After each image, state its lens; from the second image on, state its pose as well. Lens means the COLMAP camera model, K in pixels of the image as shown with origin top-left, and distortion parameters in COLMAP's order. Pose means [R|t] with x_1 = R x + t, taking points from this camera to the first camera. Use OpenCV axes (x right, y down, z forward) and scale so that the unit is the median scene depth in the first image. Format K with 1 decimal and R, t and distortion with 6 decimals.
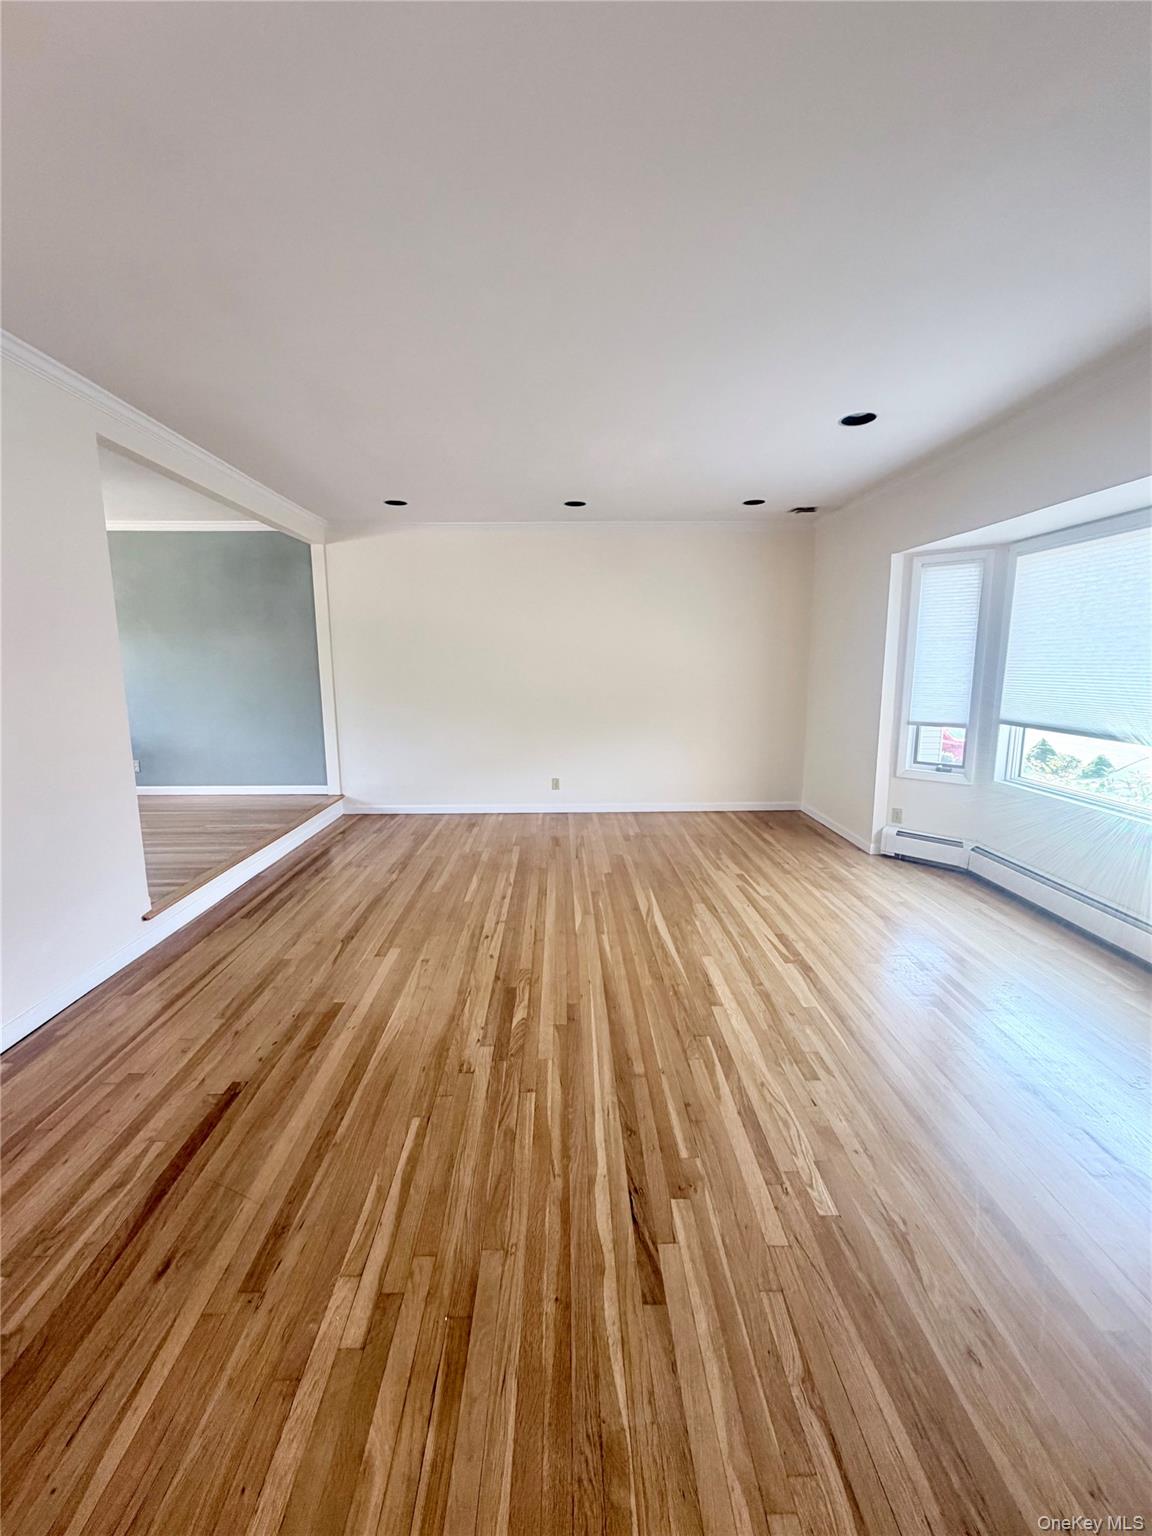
lens RADIAL K [[610.3, 0, 575.8], [0, 610.3, 765.5], [0, 0, 1]] dist [0.000447, 0.000082]
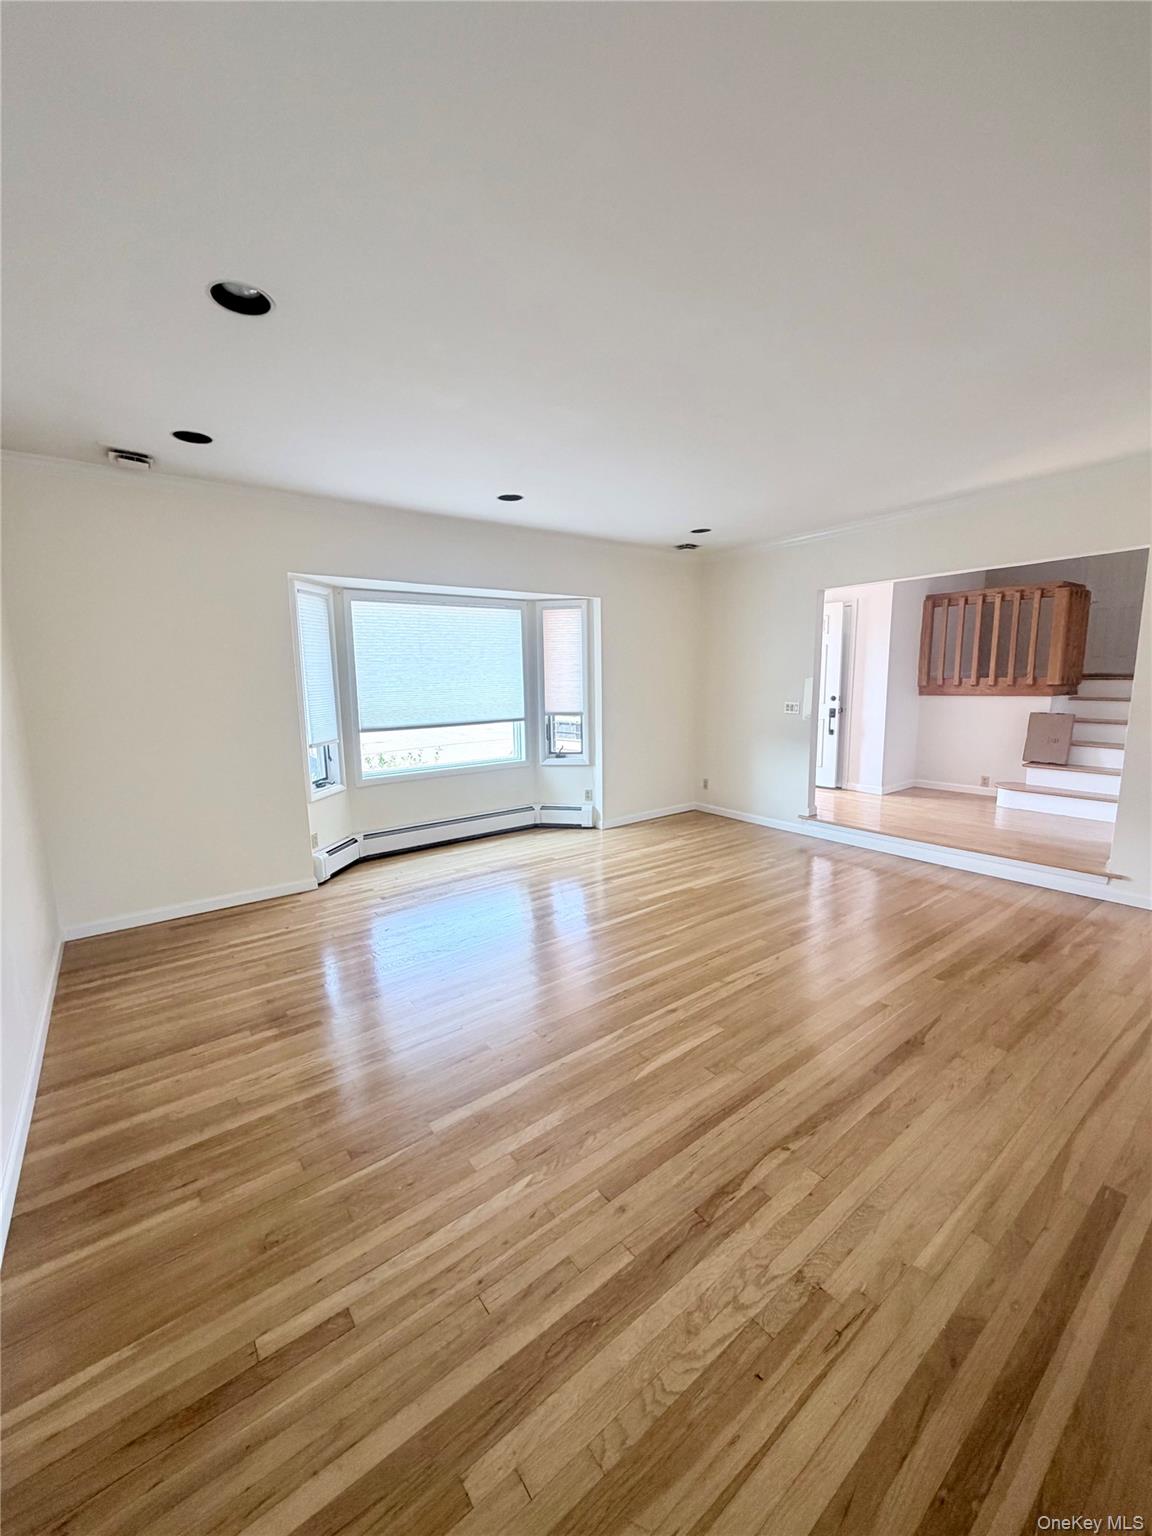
lens RADIAL K [[610.3, 0, 575.9], [0, 610.3, 763.2], [0, 0, 1]] dist [0.000447, 0.000082]
pose [[-0.572552, -0.106818, 0.812880, -0.692607], [0.160260, 0.957769, 0.238736, -0.283342], [-0.804053, 0.266961, -0.531254, 1.605203]]
